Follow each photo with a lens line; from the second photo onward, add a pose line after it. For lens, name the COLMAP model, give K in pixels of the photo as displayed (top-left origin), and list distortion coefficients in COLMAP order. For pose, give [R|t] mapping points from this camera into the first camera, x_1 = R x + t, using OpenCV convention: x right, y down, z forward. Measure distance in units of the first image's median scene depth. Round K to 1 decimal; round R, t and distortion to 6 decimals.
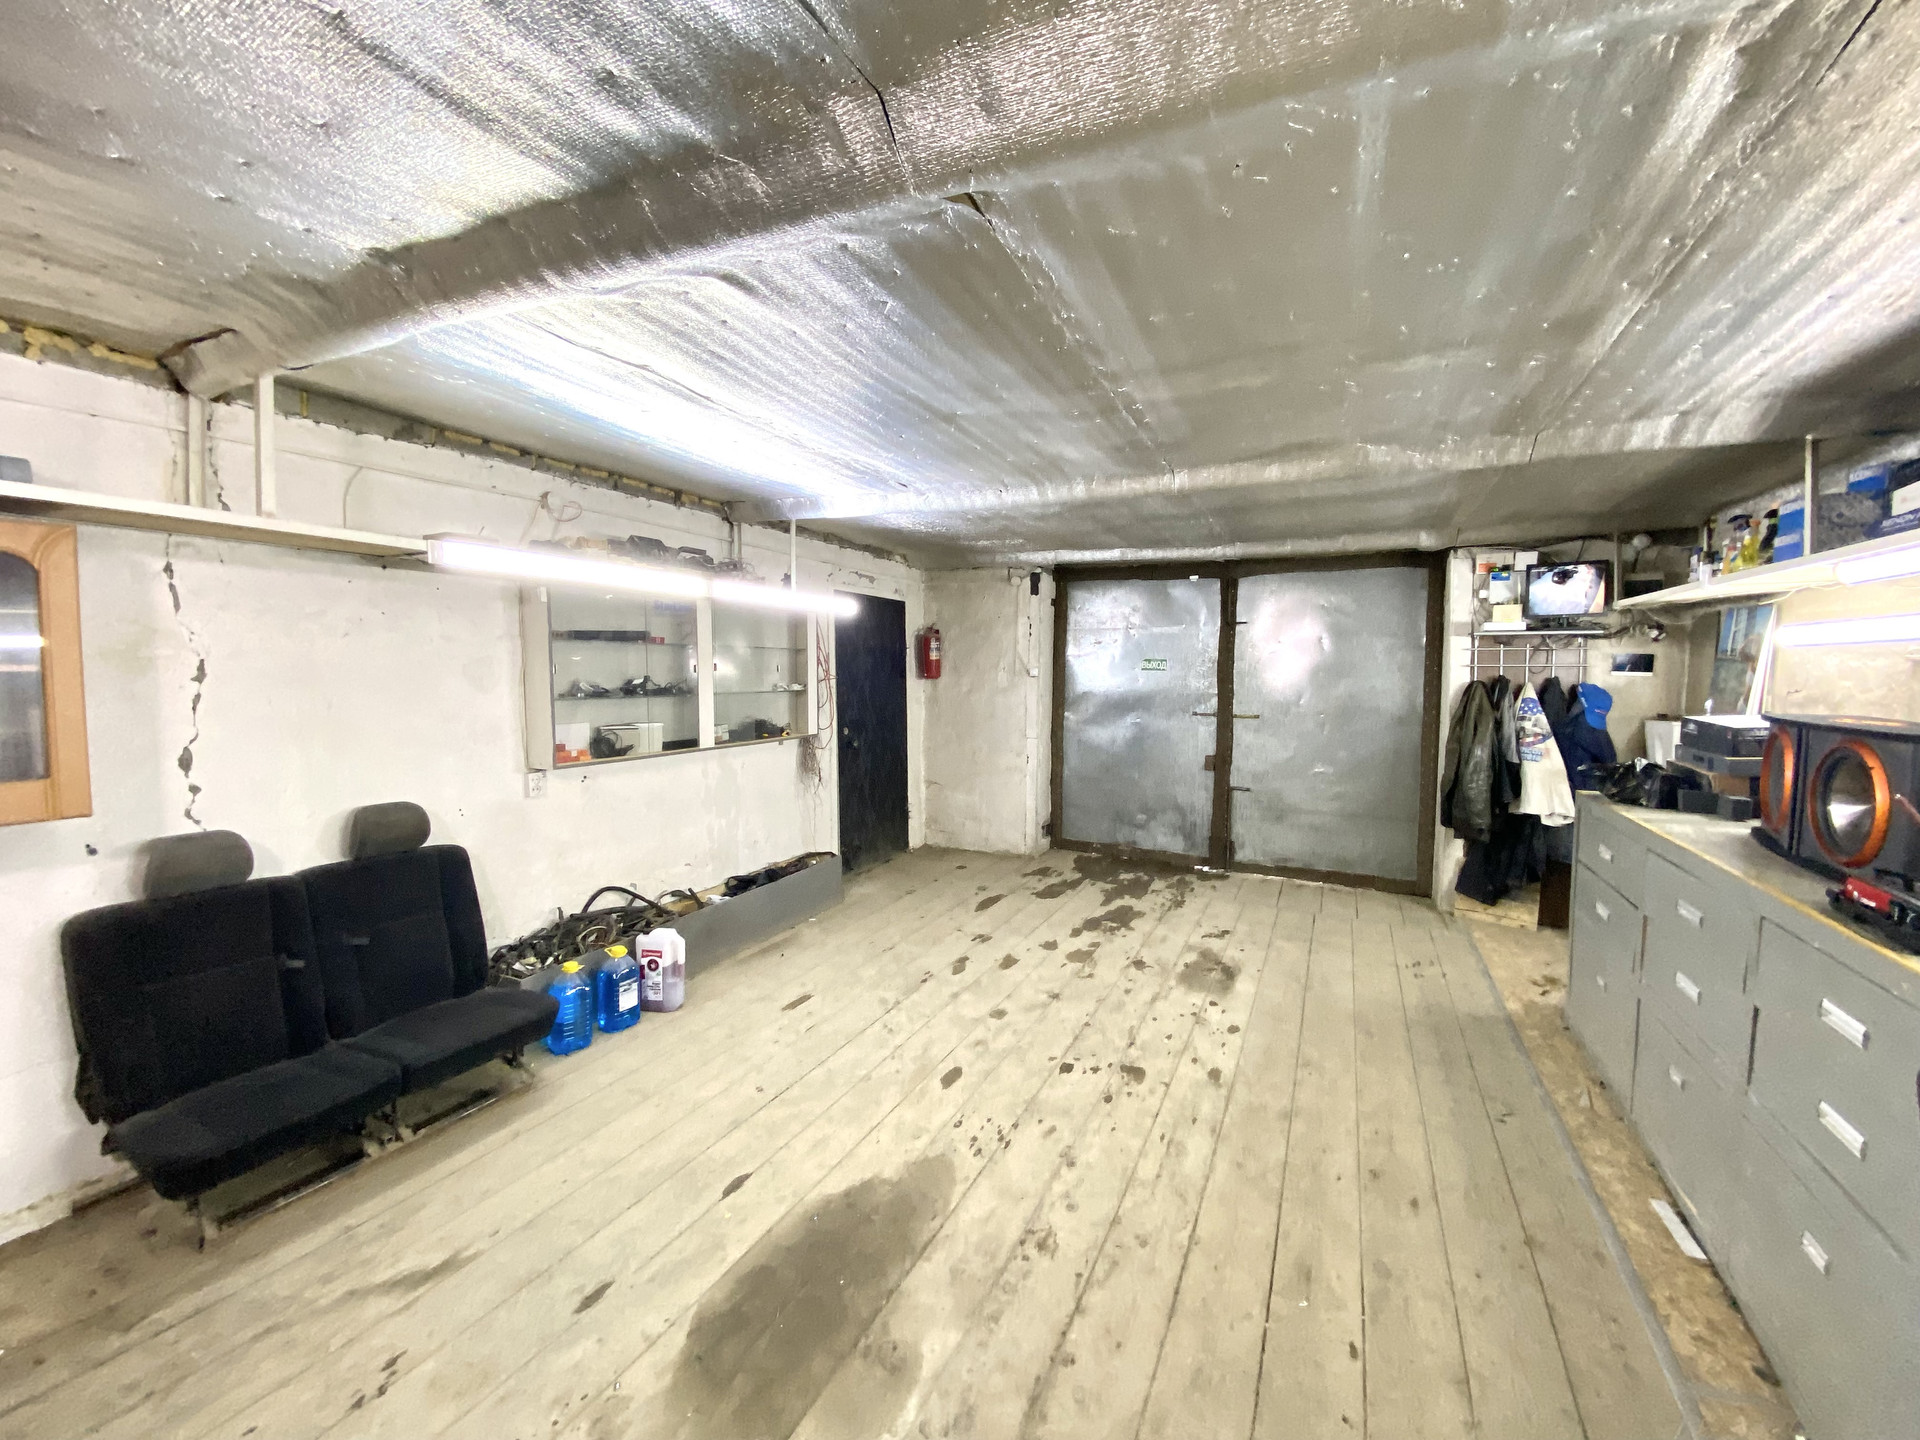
lens RADIAL K [[772.4, 0, 961.2], [0, 772.4, 708.7], [0, 0, 1]] dist [0.056590, -0.040647]
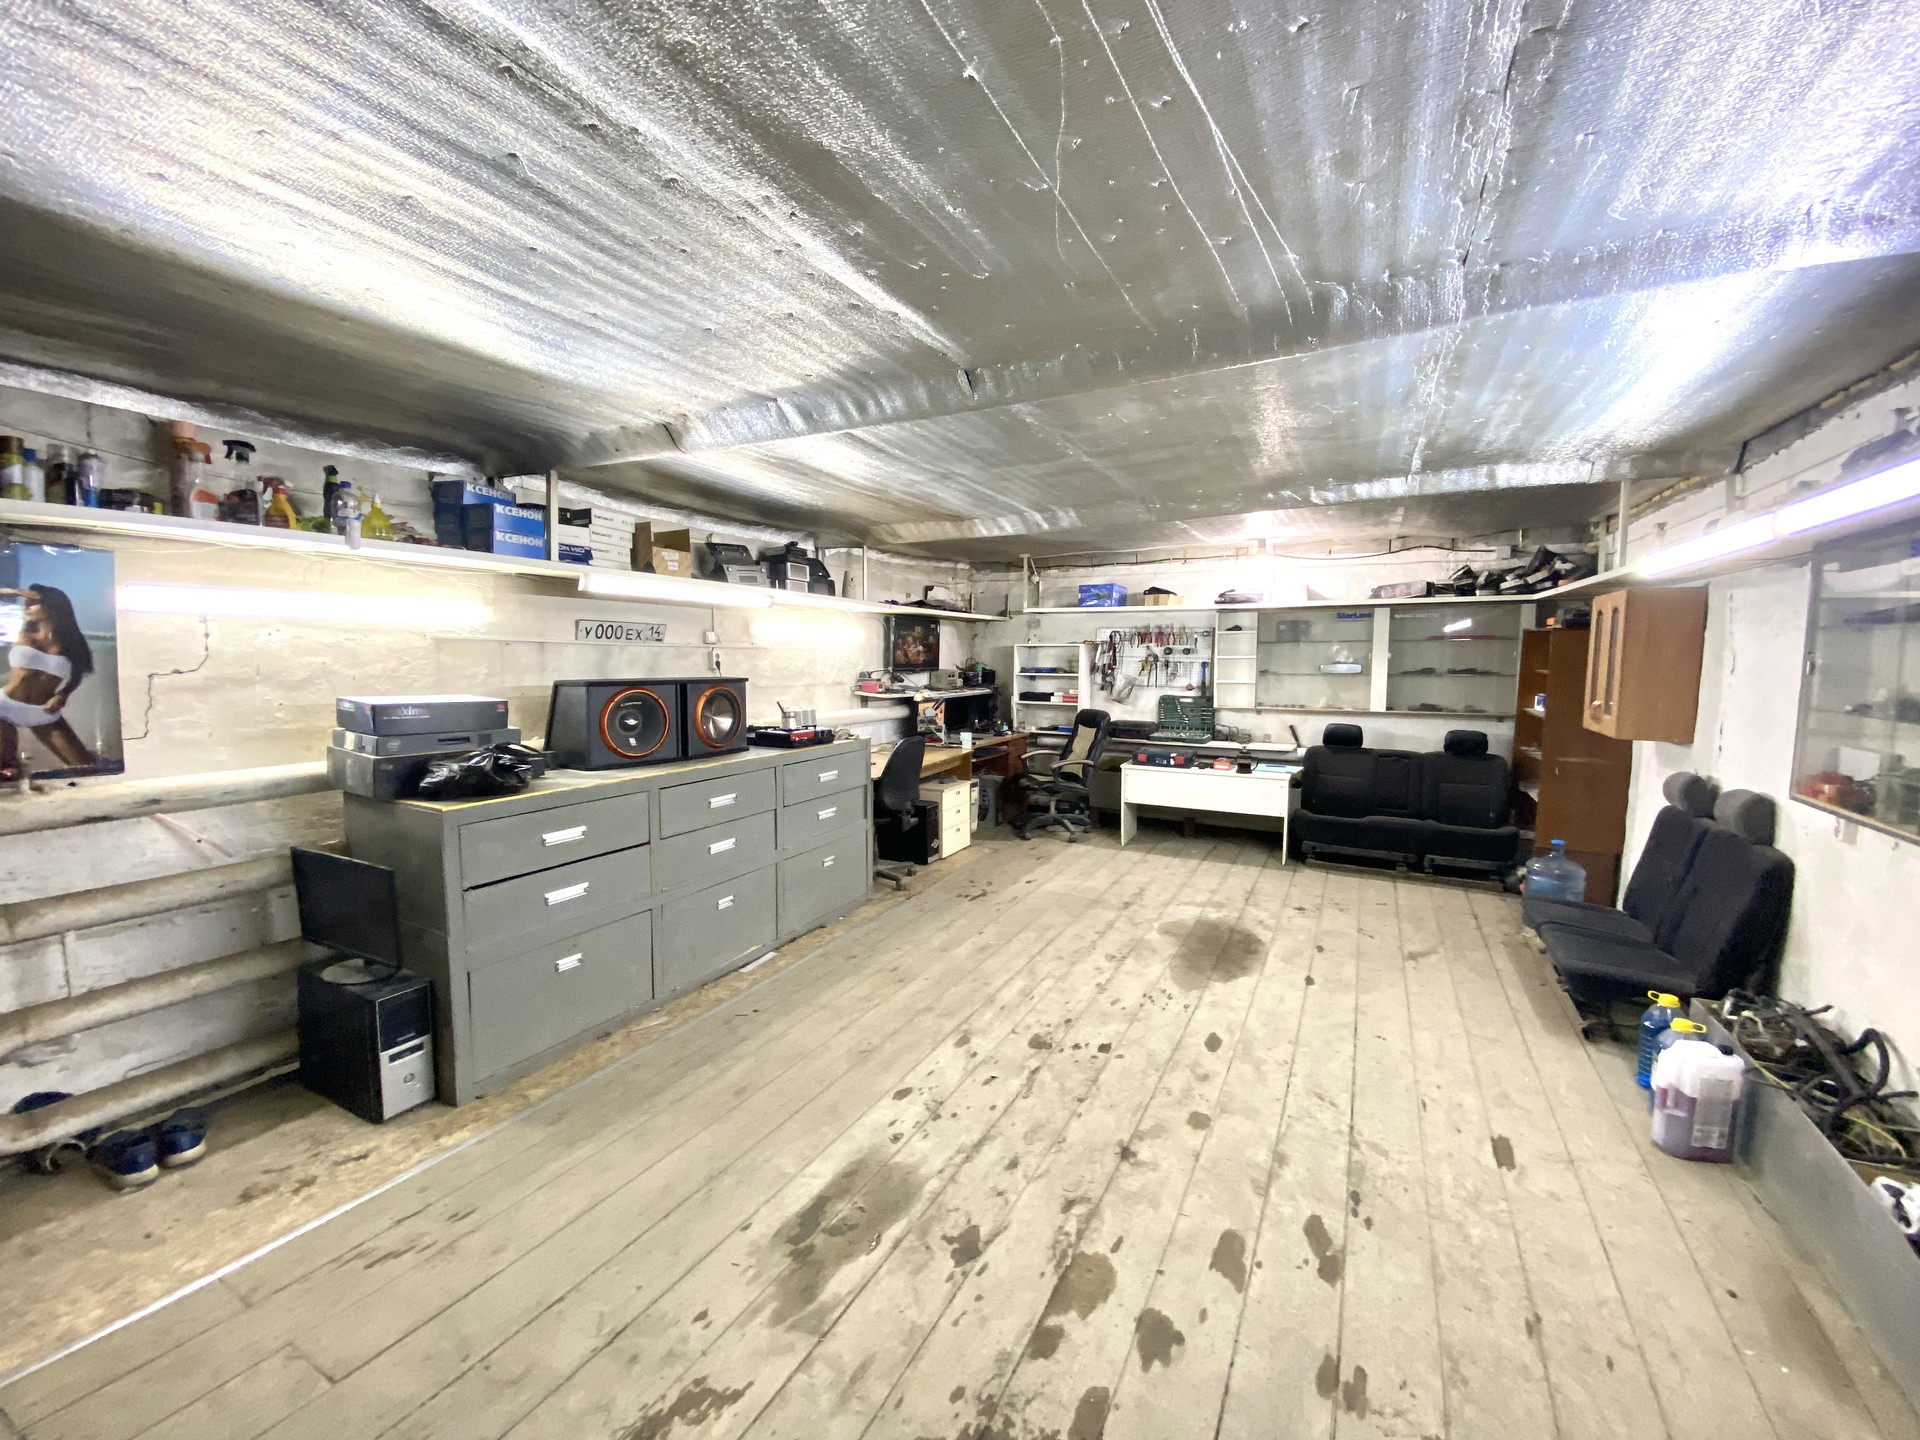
lens RADIAL K [[772.4, 0, 961.2], [0, 772.4, 708.7], [0, 0, 1]] dist [0.056590, -0.040647]
pose [[-0.999511, -0.017134, 0.026171, 0.215787], [-0.013693, 0.991884, 0.126410, -0.075560], [-0.028124, 0.125990, -0.991633, 1.396973]]
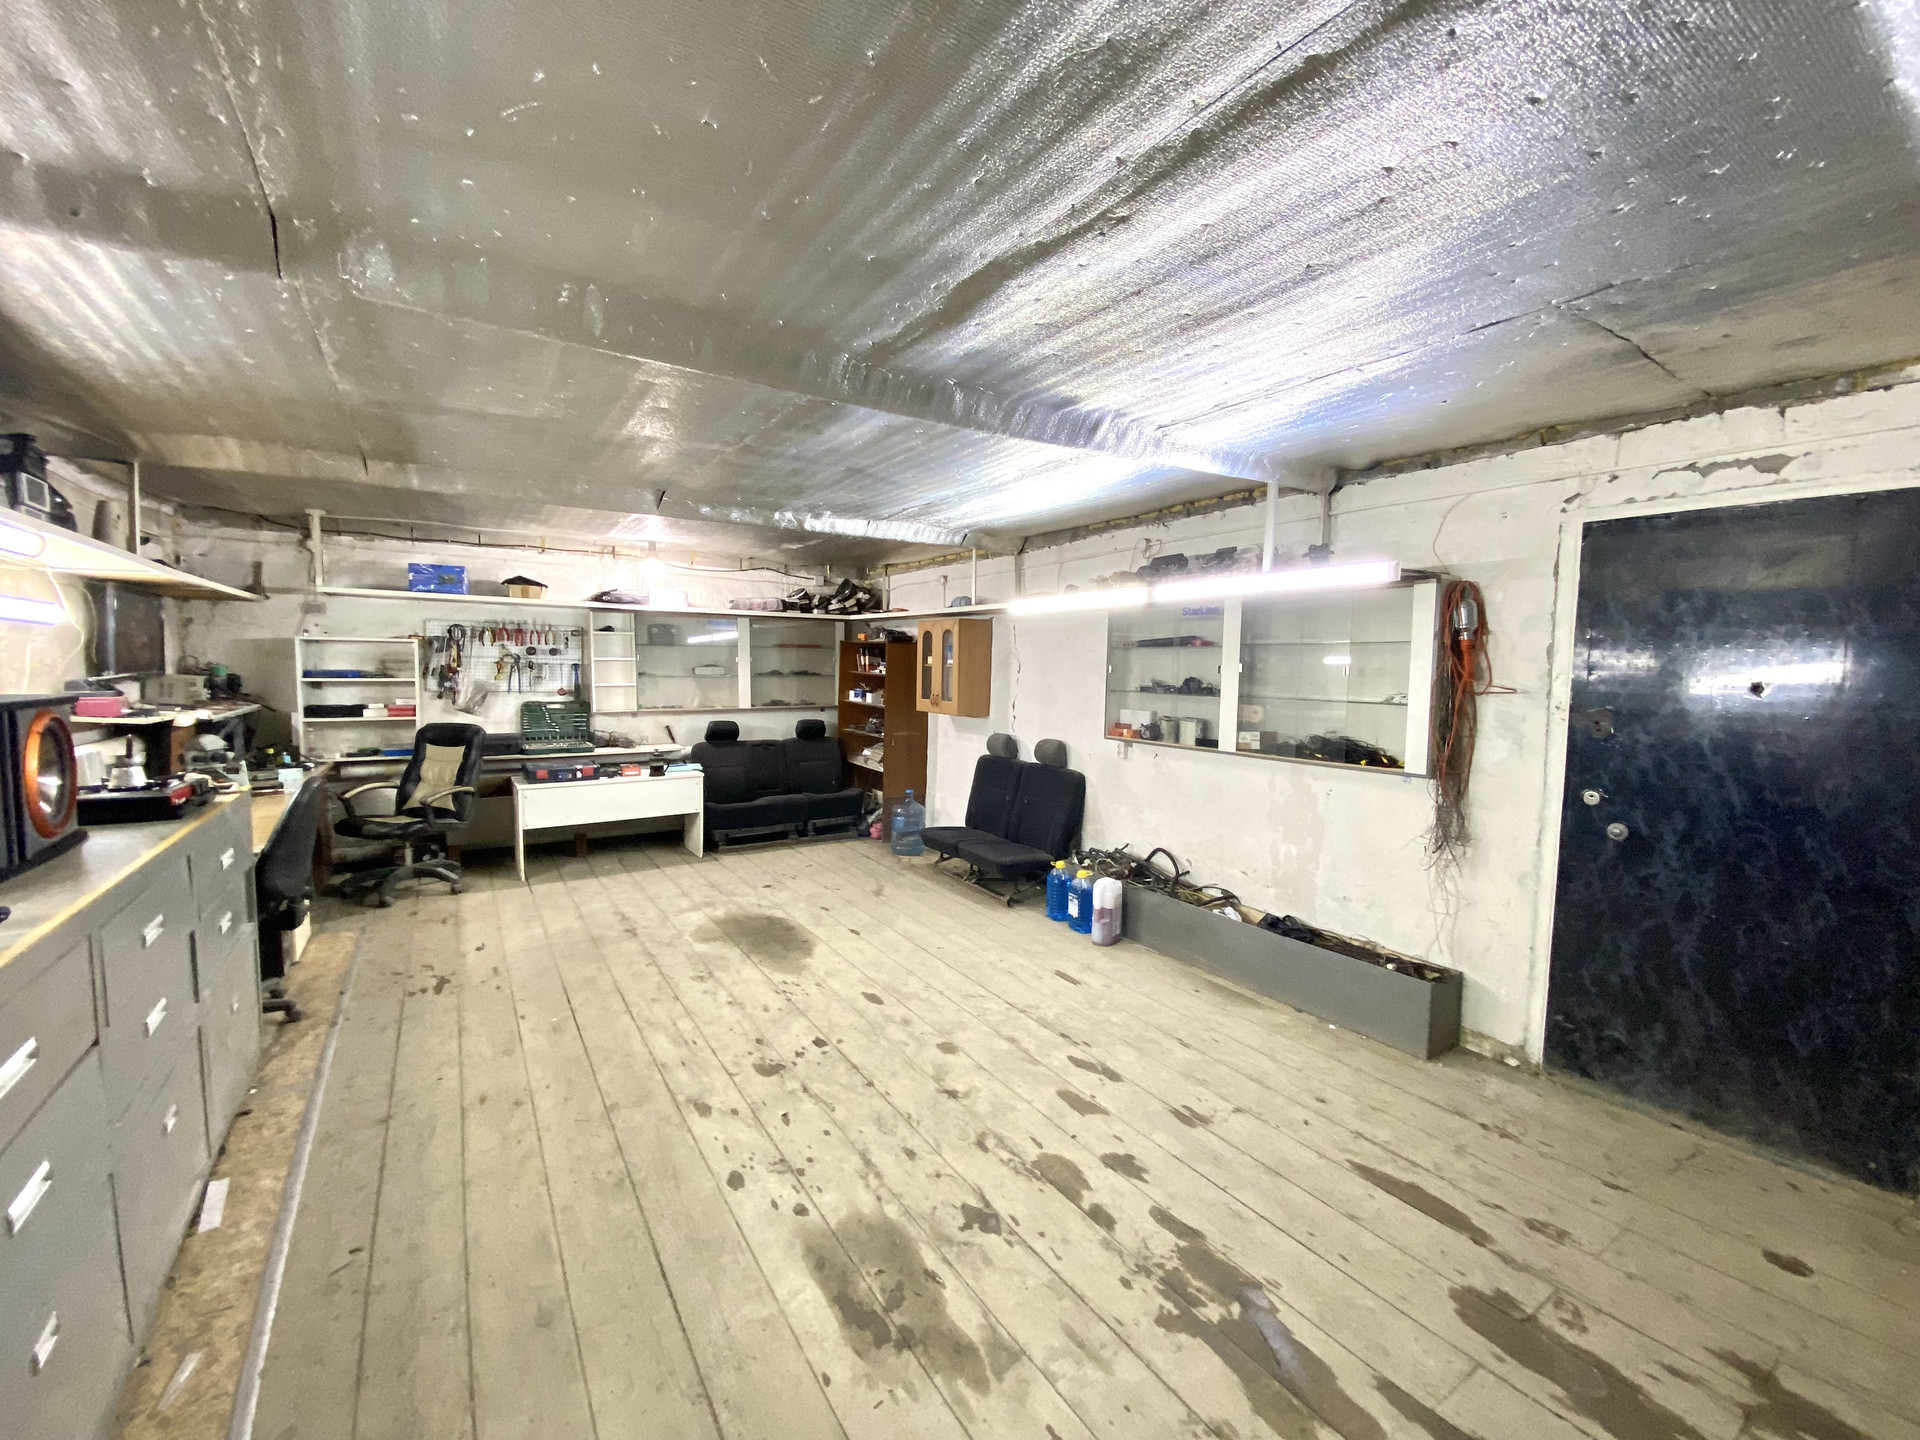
lens RADIAL K [[772.4, 0, 961.2], [0, 772.4, 708.7], [0, 0, 1]] dist [0.056590, -0.040647]
pose [[-0.511689, 0.031594, -0.858590, 0.653840], [-0.066829, 0.994832, 0.076435, -0.053410], [0.856568, 0.096490, -0.506933, 1.172712]]
